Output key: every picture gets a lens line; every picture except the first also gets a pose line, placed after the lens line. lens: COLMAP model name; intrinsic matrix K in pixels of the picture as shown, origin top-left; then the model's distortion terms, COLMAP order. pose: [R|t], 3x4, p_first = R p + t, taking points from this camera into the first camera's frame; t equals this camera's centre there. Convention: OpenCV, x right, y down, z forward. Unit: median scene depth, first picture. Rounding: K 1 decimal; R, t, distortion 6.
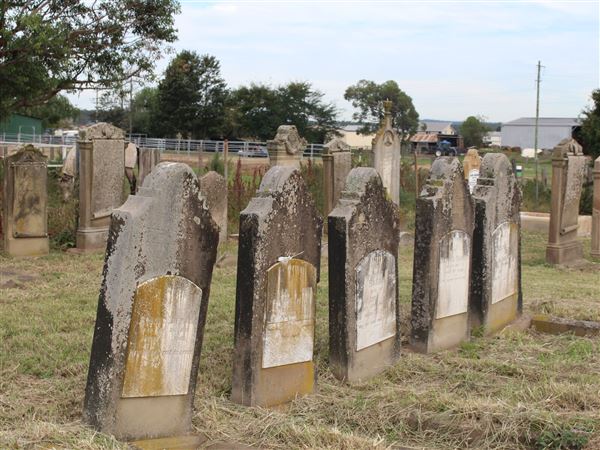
lens RADIAL K [[1123.8, 0, 299.8], [0, 1123.8, 224.4], [0, 0, 1]] dist [-0.039586, 0.000000]
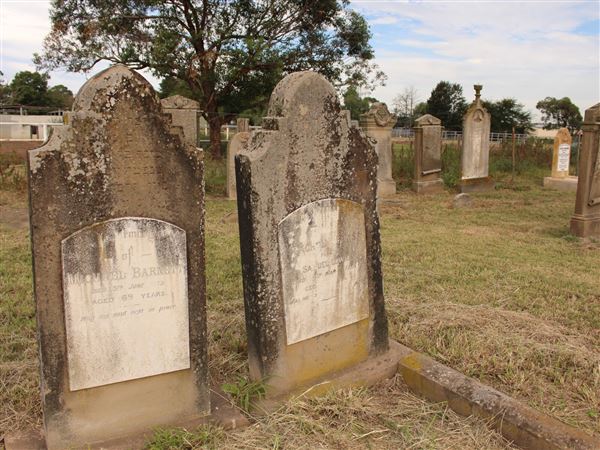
lens RADIAL K [[574.3, 0, 300.3], [0, 574.3, 227.3], [0, 0, 1]] dist [-0.091500, 0.000000]
pose [[0.930133, 0.058885, -0.362471, 0.135841], [-0.027381, 0.995433, 0.091450, -0.006785], [0.366201, -0.075136, 0.927497, 0.363059]]
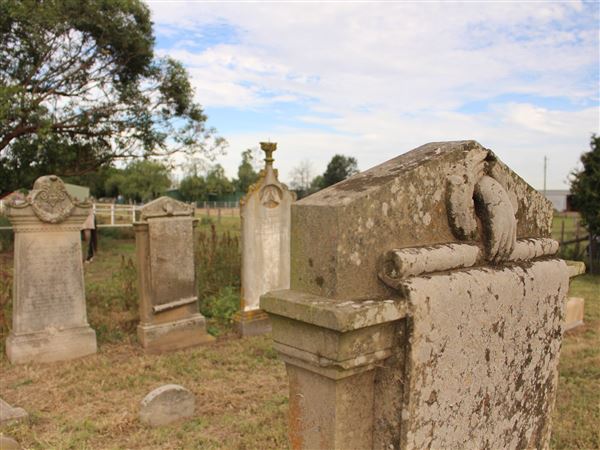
lens RADIAL K [[565.4, 0, 313.9], [0, 565.4, 218.5], [0, 0, 1]] dist [-0.057360, 0.000000]
pose [[0.982359, -0.003629, -0.186968, 0.177903], [-0.006050, 0.998672, -0.051172, -0.047525], [0.186905, 0.051401, 0.981032, 0.698379]]
